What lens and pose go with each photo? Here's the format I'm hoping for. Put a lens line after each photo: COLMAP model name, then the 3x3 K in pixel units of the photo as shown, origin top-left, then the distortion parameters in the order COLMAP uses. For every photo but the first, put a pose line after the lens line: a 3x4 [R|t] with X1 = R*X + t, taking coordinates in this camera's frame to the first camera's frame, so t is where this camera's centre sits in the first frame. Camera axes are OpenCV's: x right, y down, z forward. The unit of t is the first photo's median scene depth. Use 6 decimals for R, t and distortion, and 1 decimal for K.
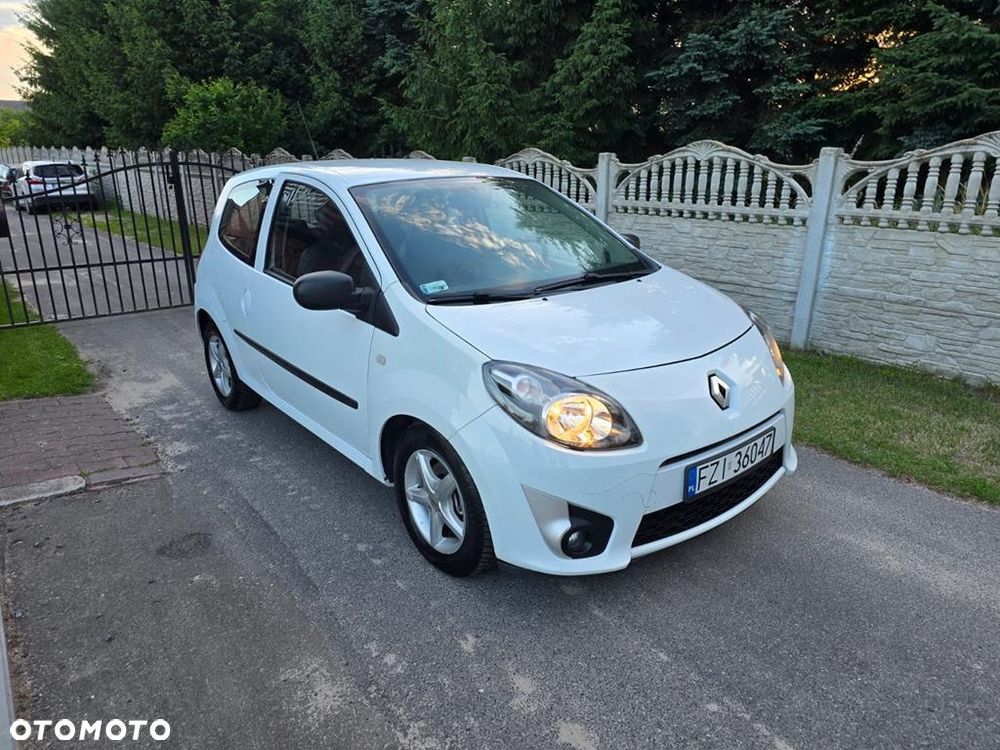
lens RADIAL K [[668.9, 0, 503.0], [0, 668.9, 375.5], [0, 0, 1]] dist [0.054080, -0.046606]
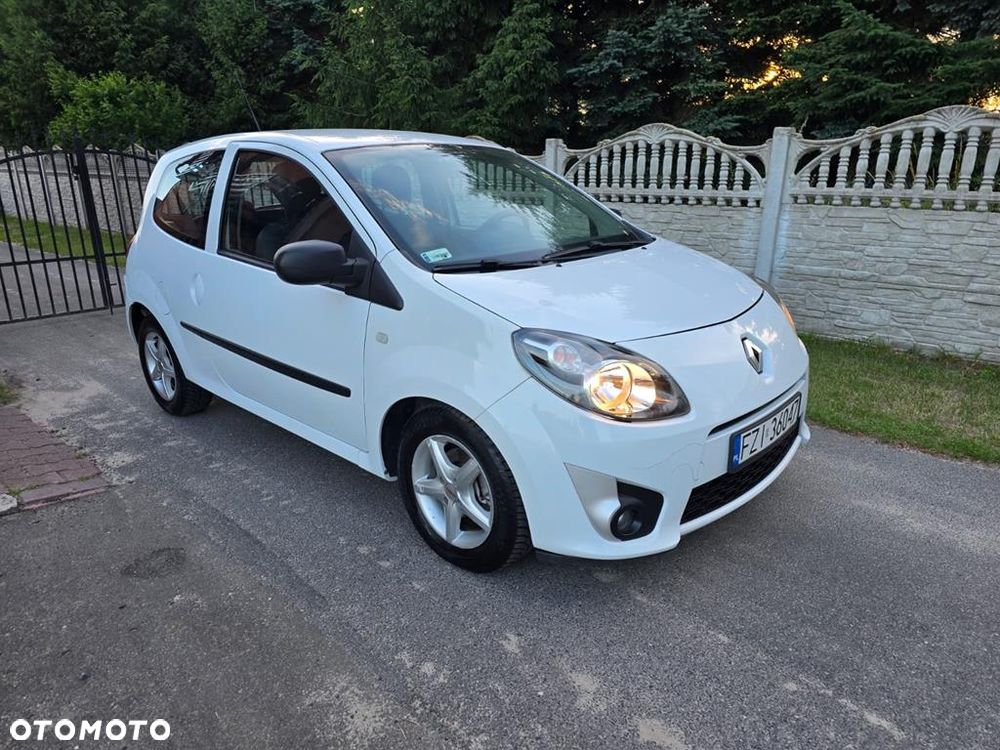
lens RADIAL K [[668.9, 0, 502.6], [0, 668.9, 383.8], [0, 0, 1]] dist [0.054080, -0.046606]
pose [[0.991687, -0.044360, 0.120787, -0.079785], [0.043964, 0.999015, 0.005940, 0.023756], [-0.120931, -0.000580, 0.992661, 0.056807]]
